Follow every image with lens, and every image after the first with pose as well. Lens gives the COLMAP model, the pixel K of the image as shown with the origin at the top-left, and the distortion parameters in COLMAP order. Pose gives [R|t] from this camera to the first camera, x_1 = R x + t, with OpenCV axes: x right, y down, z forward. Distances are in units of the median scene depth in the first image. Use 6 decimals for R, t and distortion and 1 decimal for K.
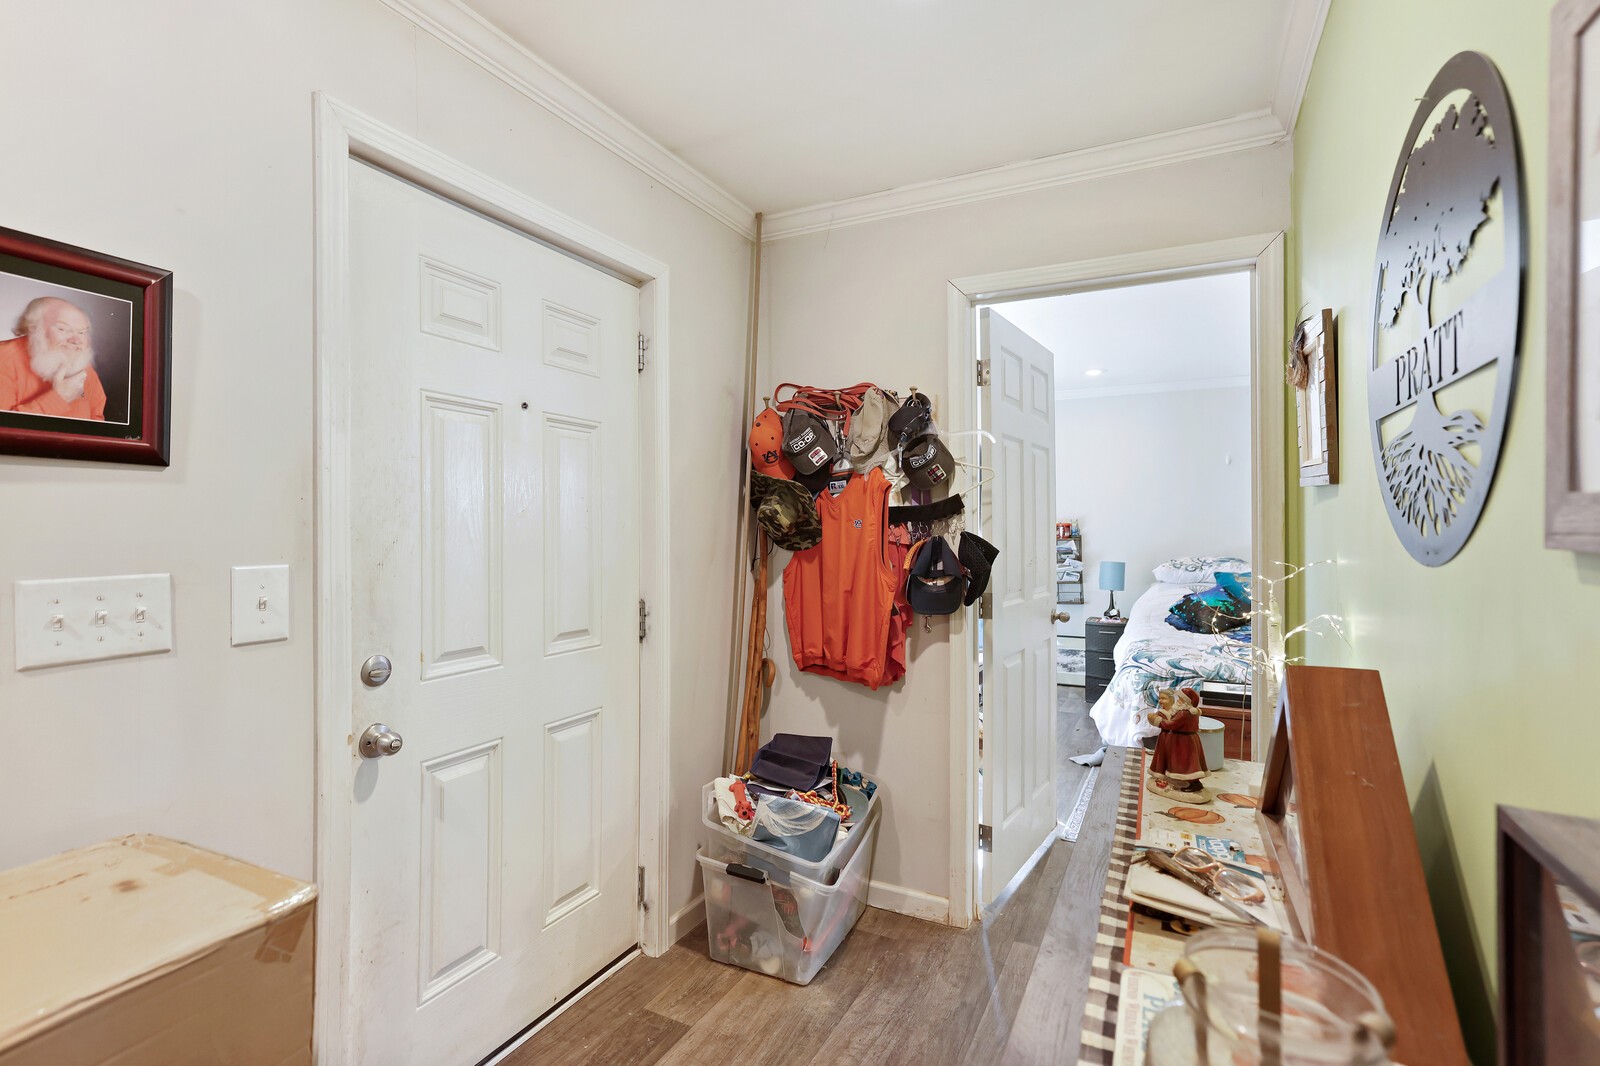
lens RADIAL K [[749.7, 0, 789.0], [0, 749.7, 529.9], [0, 0, 1]] dist [-0.049133, 0.025082]
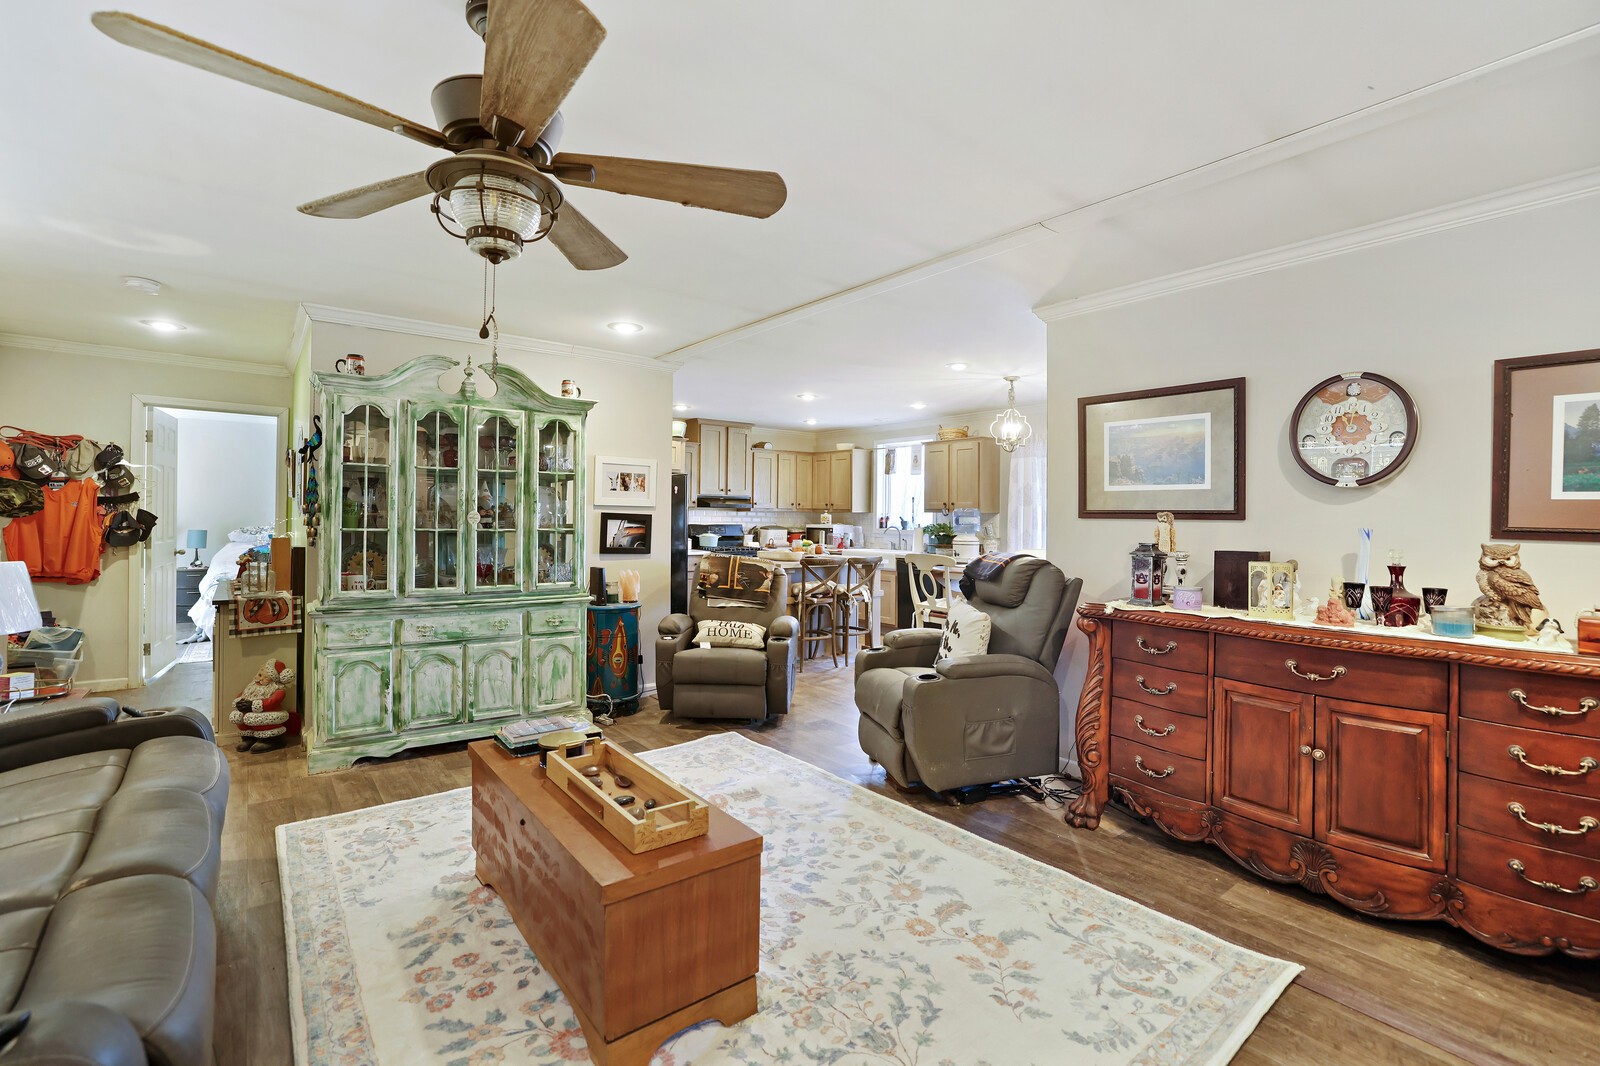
lens RADIAL K [[698.0, 0, 790.0], [0, 698.0, 513.7], [0, 0, 1]] dist [-0.044882, 0.017196]
pose [[0.401046, 0.012155, 0.915977, -0.817883], [-0.014697, 0.999869, -0.006833, 0.002046], [-0.915940, -0.010722, 0.401172, -1.543586]]
